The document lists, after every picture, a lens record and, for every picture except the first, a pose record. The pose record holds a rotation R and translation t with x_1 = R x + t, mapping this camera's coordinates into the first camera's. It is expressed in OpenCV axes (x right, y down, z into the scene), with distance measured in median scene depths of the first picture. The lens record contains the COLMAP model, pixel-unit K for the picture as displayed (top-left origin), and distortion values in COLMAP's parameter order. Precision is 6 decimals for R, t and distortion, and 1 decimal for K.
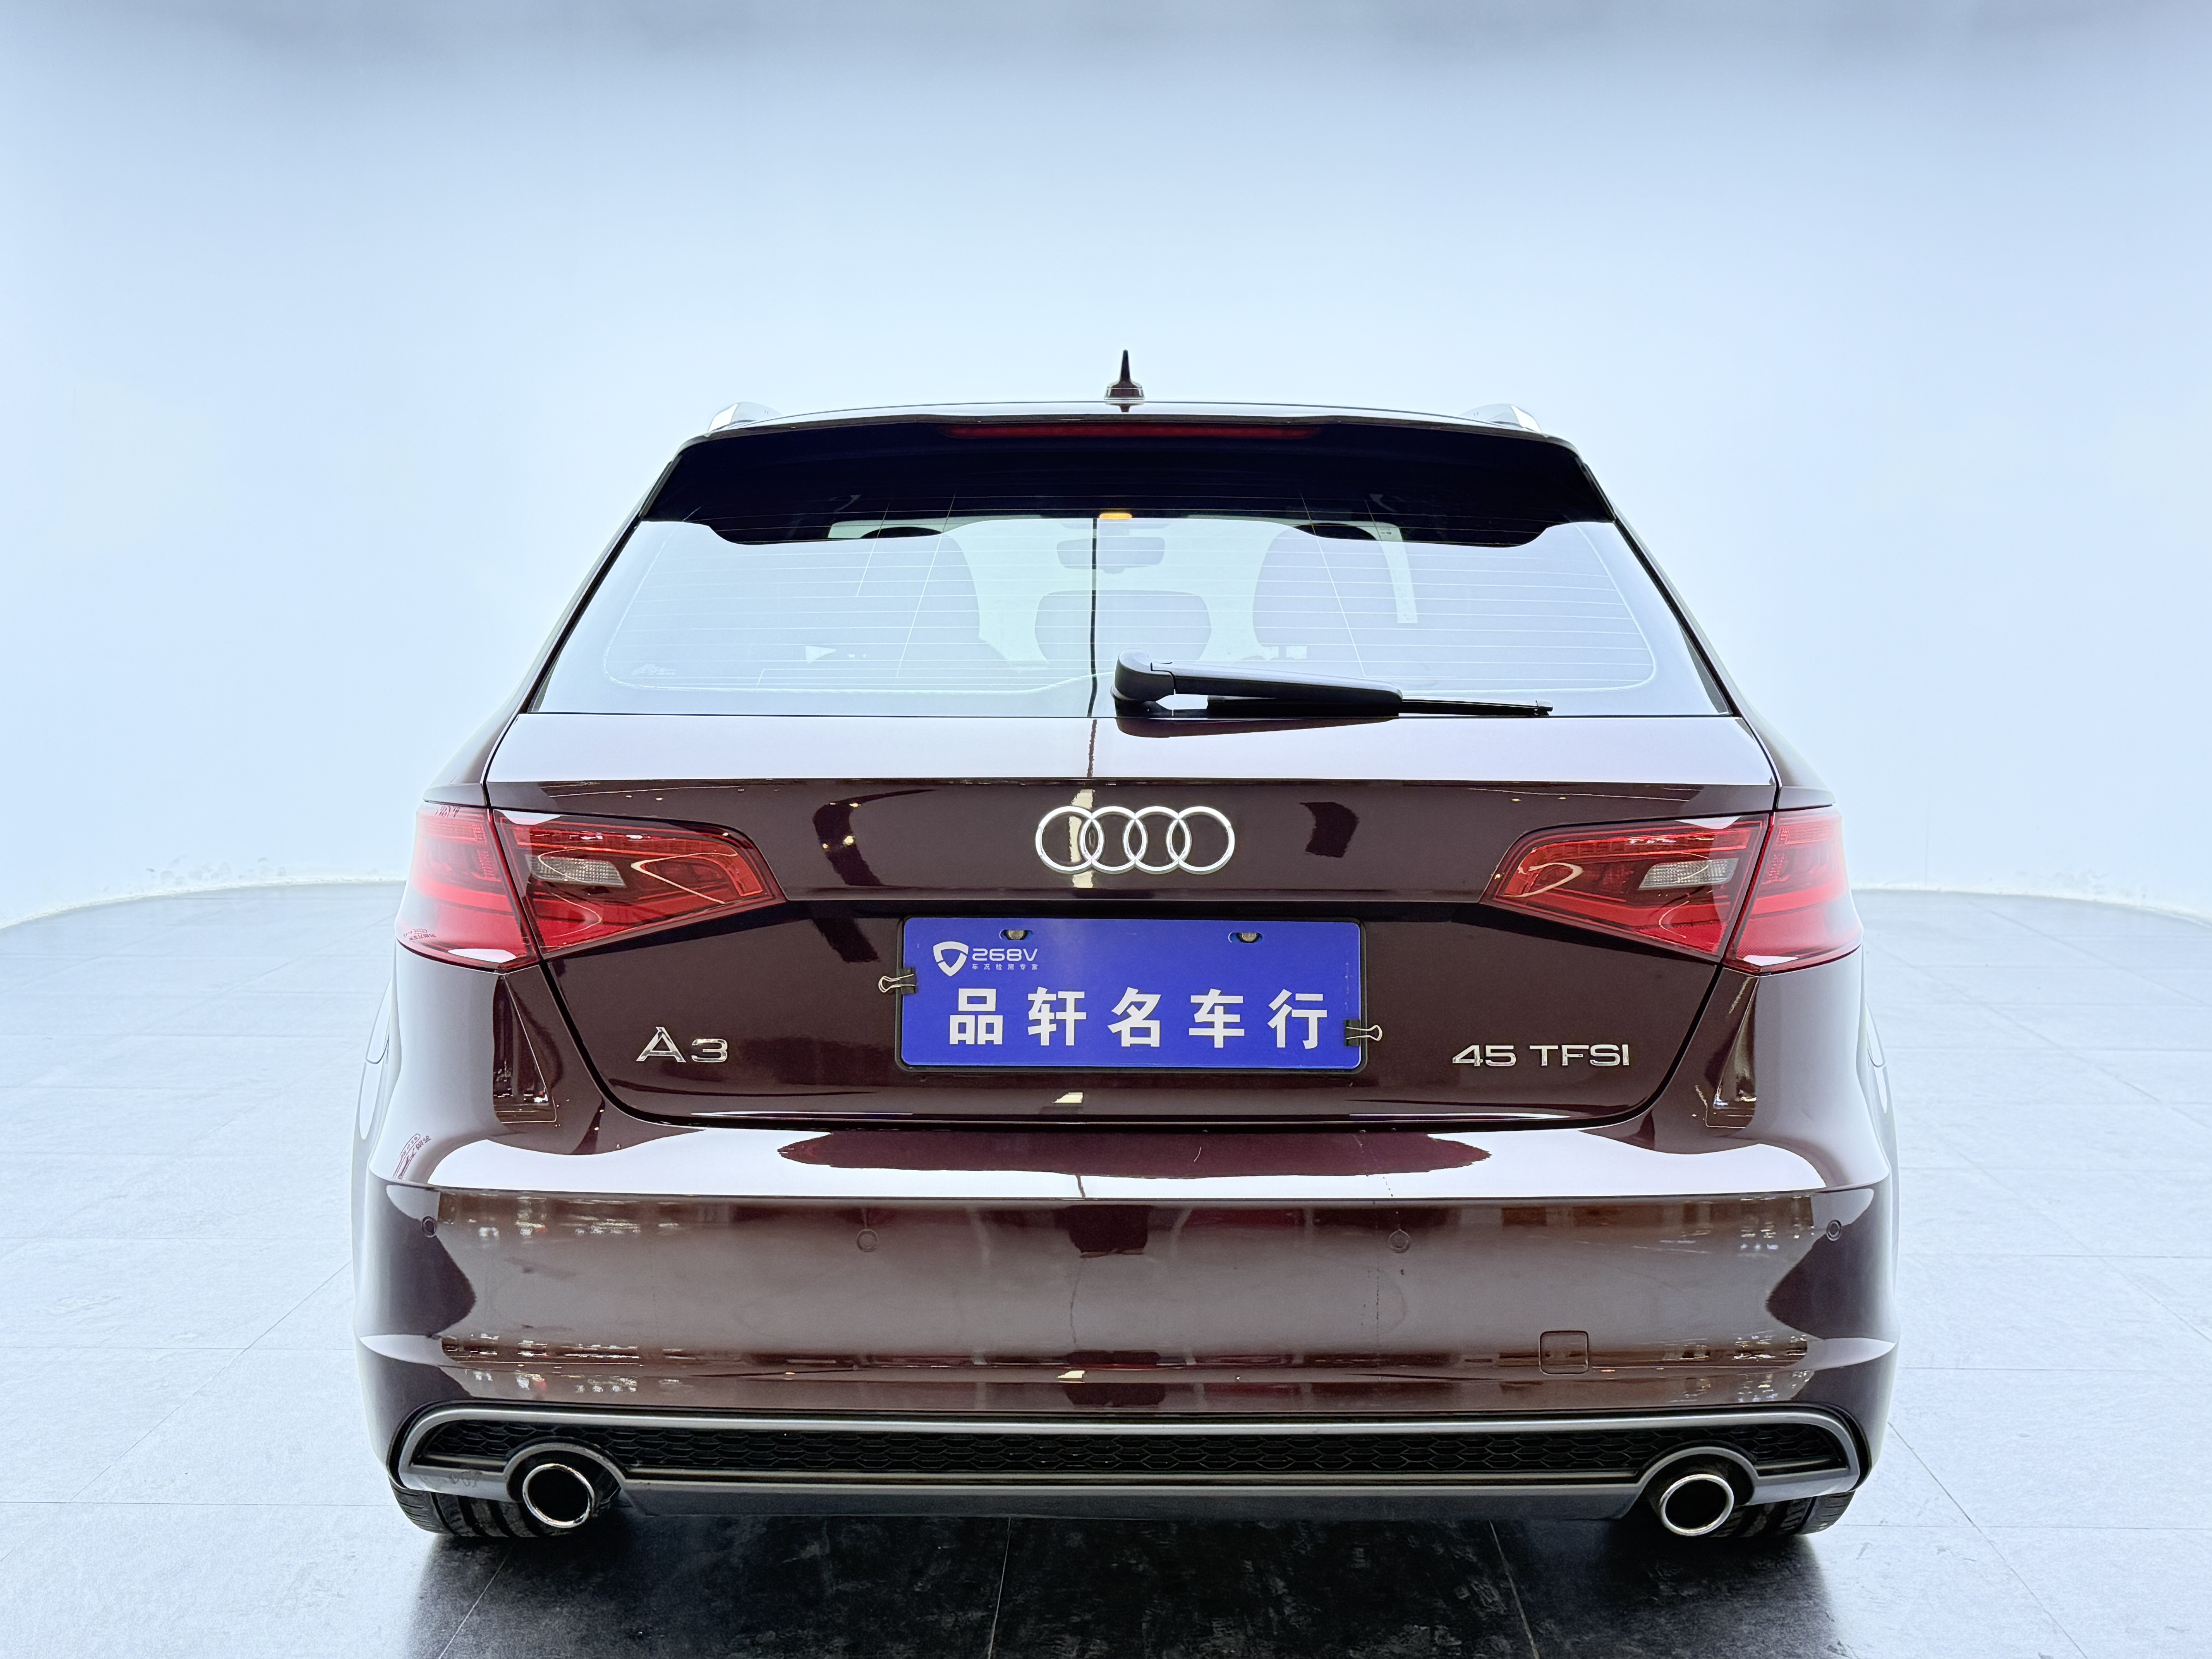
lens RADIAL K [[2225.9, 0, 1108.0], [0, 2225.9, 830.2], [0, 0, 1]] dist [-0.003752, 0.000000]
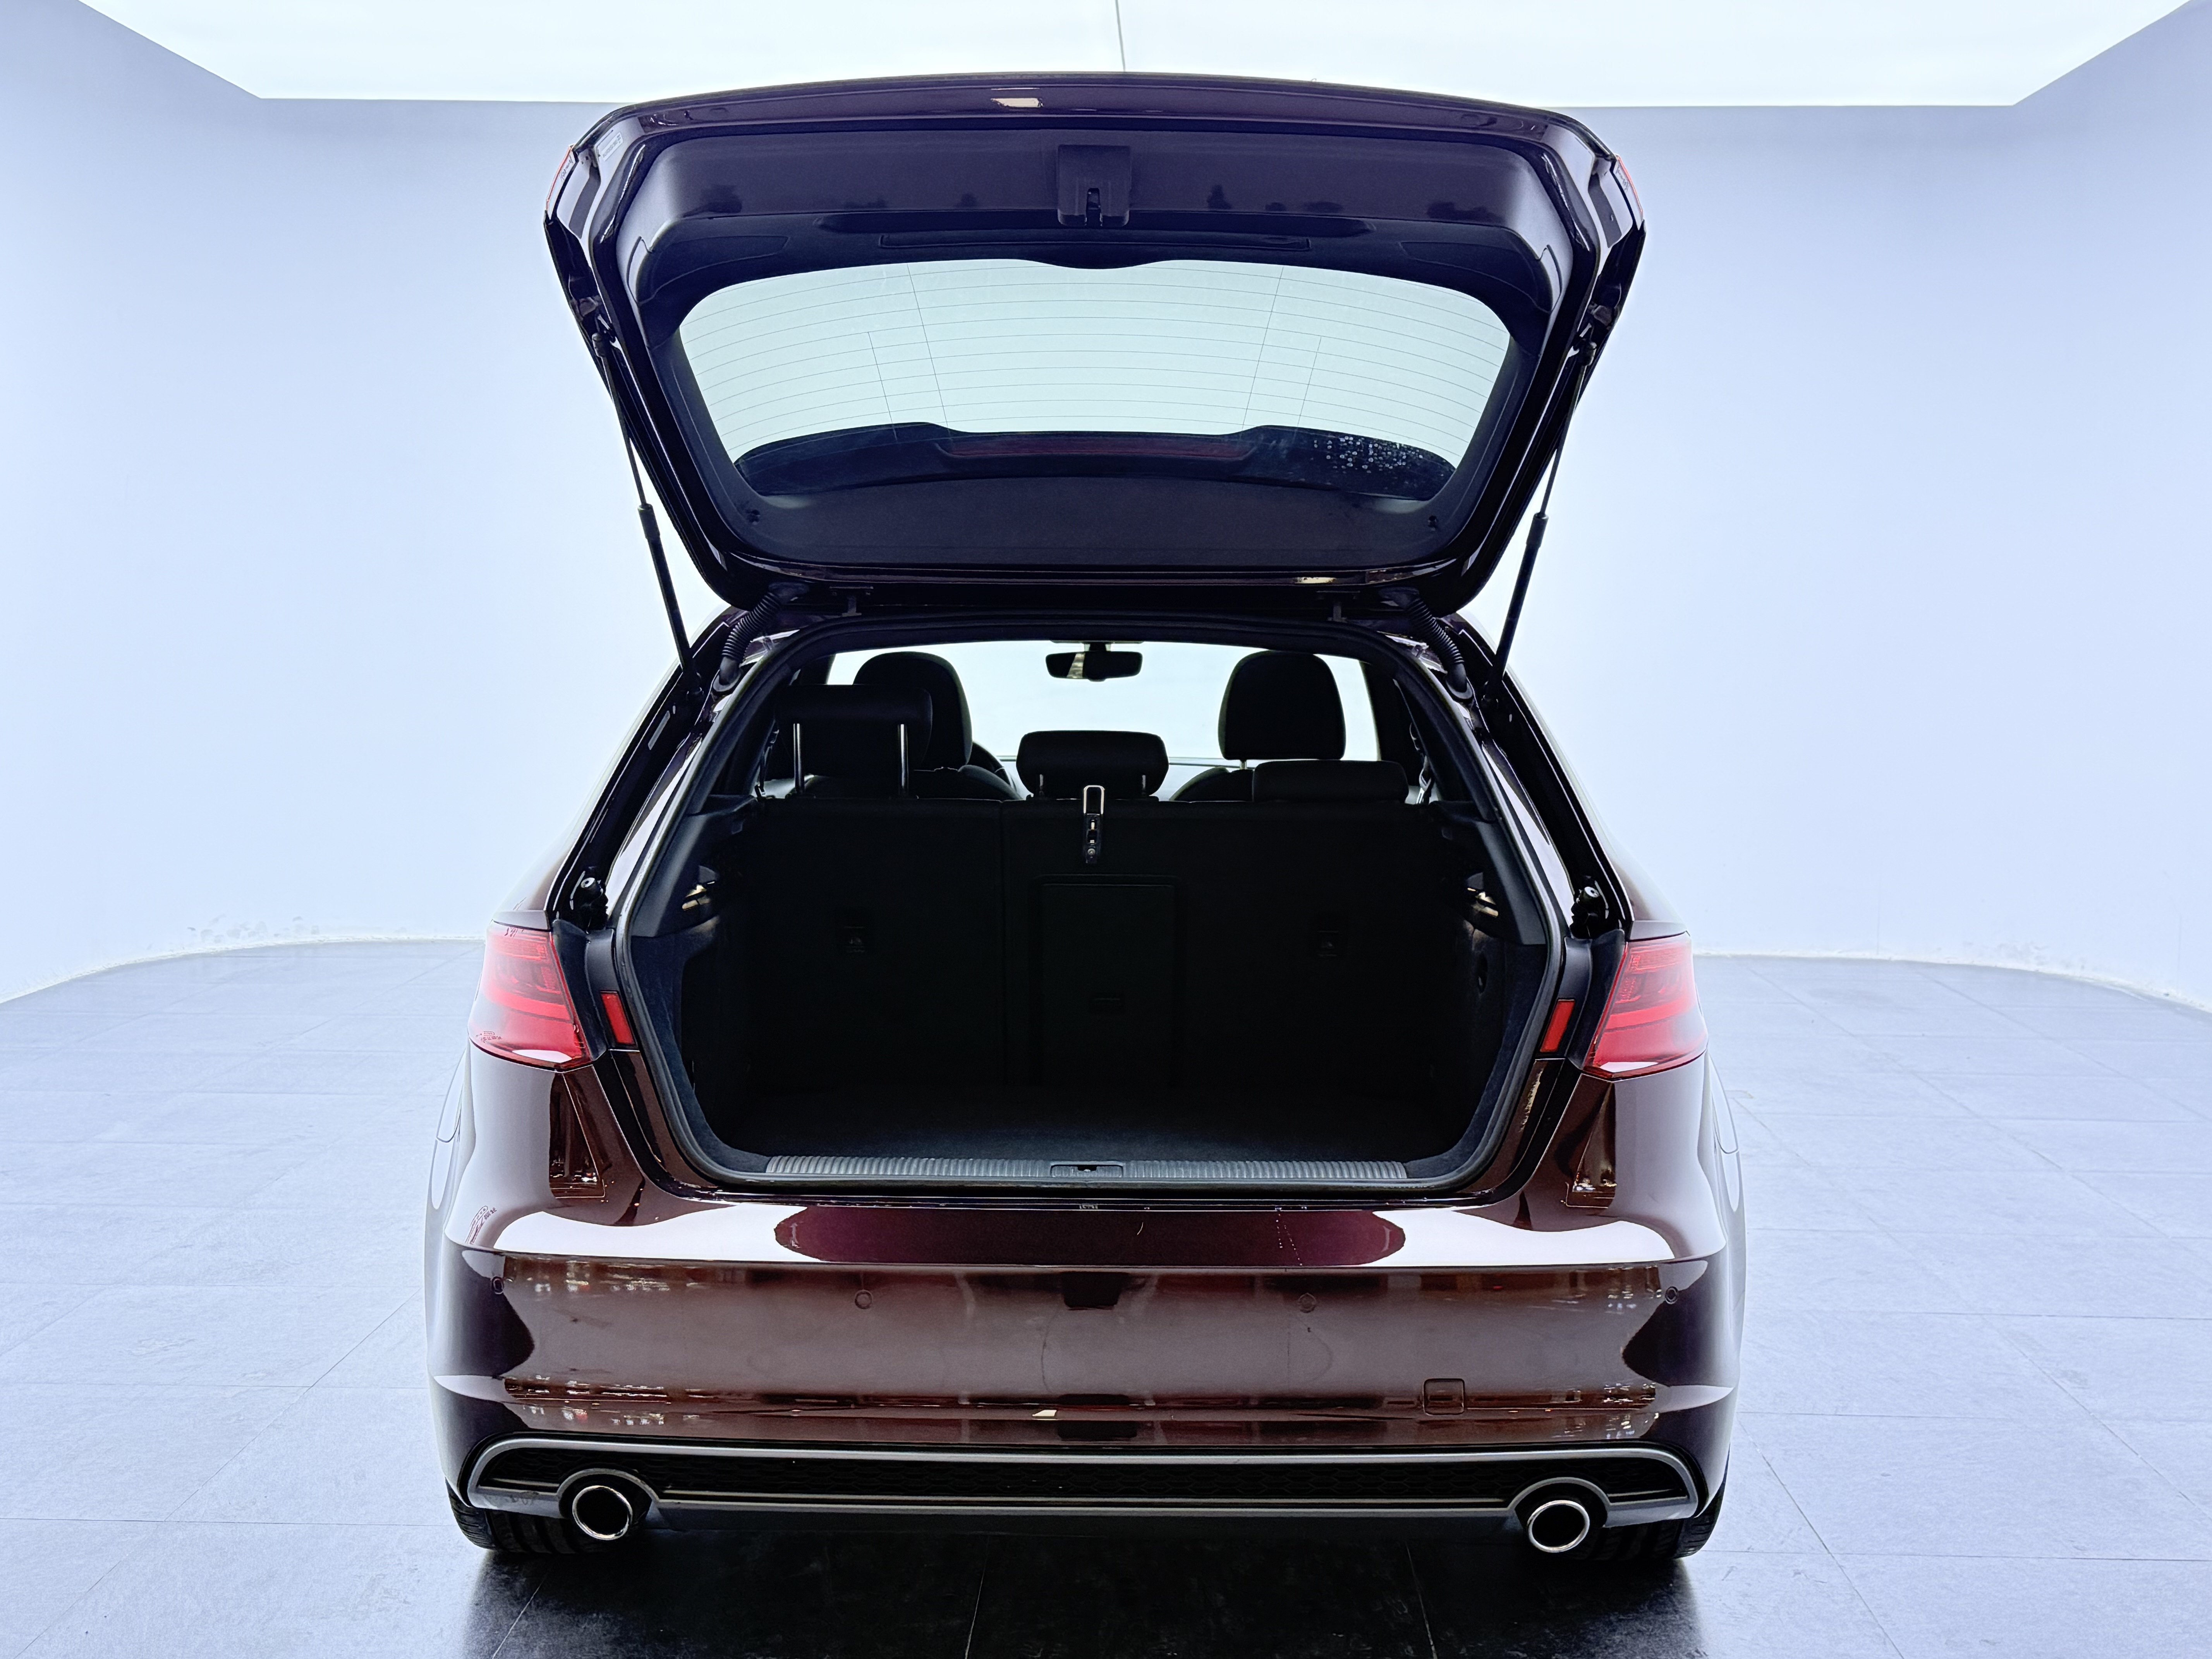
lens RADIAL K [[2225.9, 0, 1107.0], [0, 2225.9, 817.5], [0, 0, 1]] dist [-0.003752, 0.000000]
pose [[0.999975, 0.005673, -0.004122, 0.020820], [-0.005770, 0.999693, -0.024108, -0.036859], [0.003984, 0.024131, 0.999701, -0.160150]]
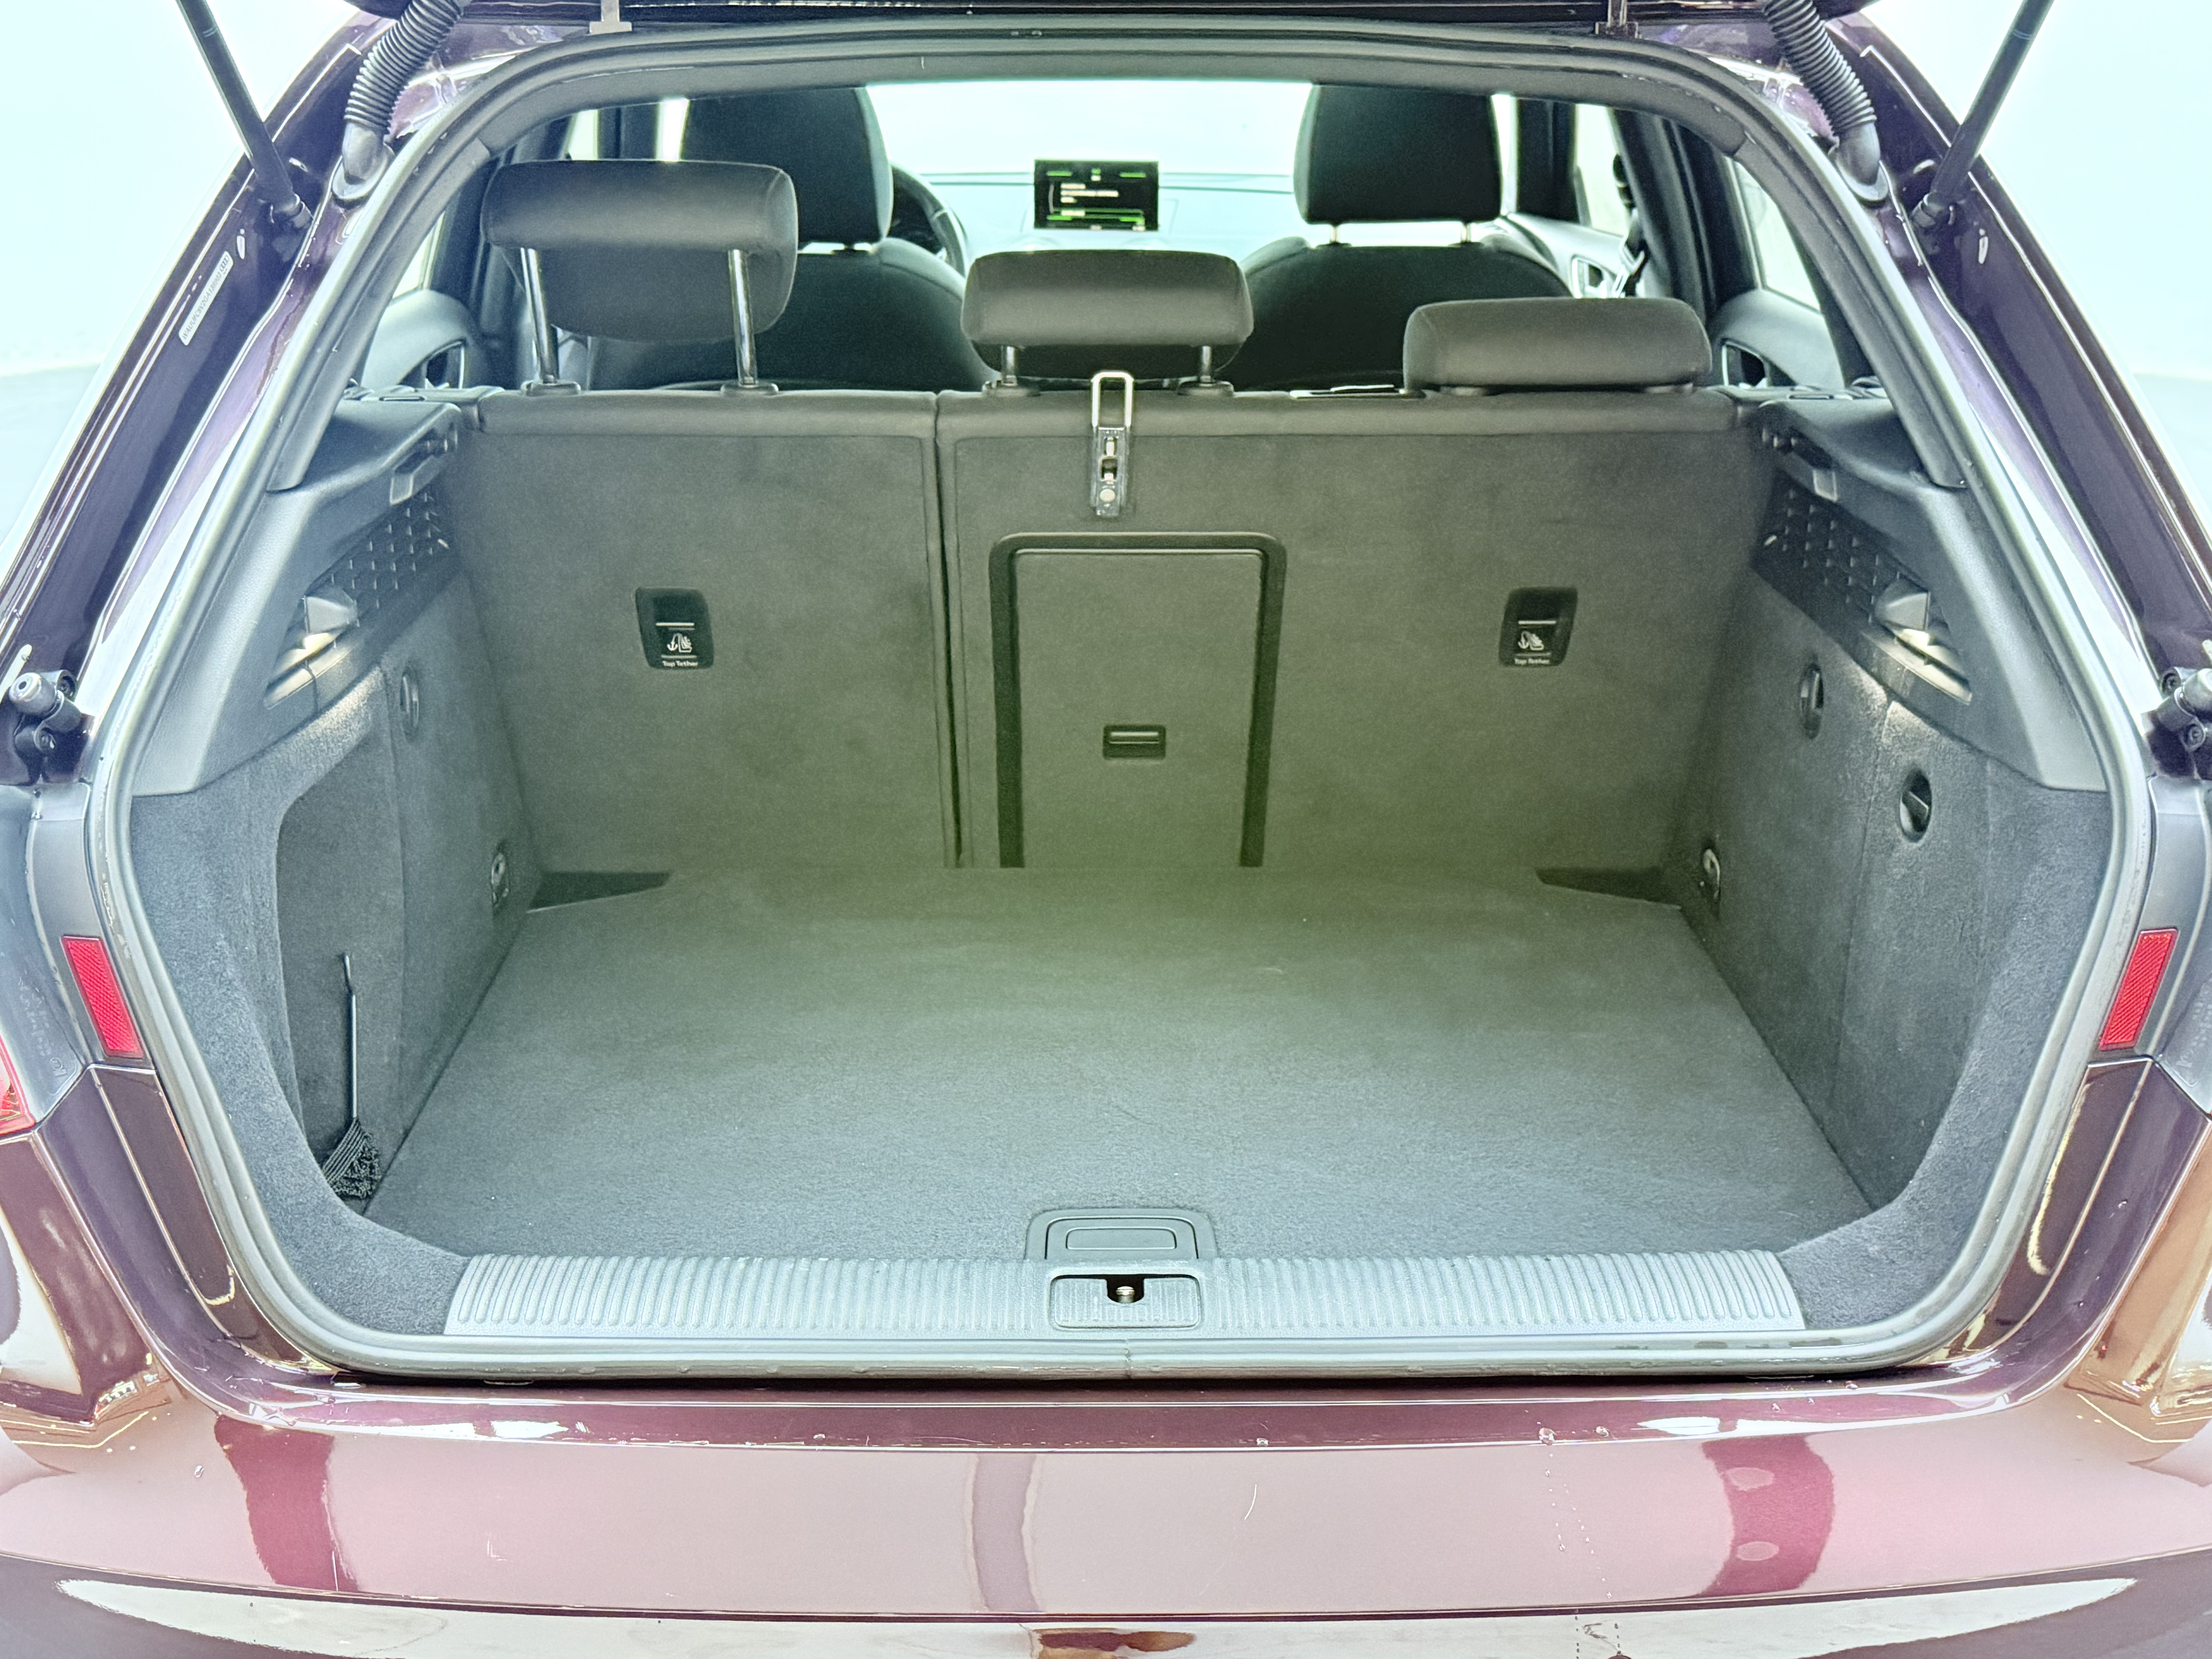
lens RADIAL K [[2225.9, 0, 1099.2], [0, 2225.9, 829.9], [0, 0, 1]] dist [-0.003752, 0.000000]
pose [[0.999961, -0.006628, 0.005805, 0.001659], [0.004773, 0.961309, 0.275432, -0.125746], [-0.007406, -0.275394, 0.961303, 0.382279]]
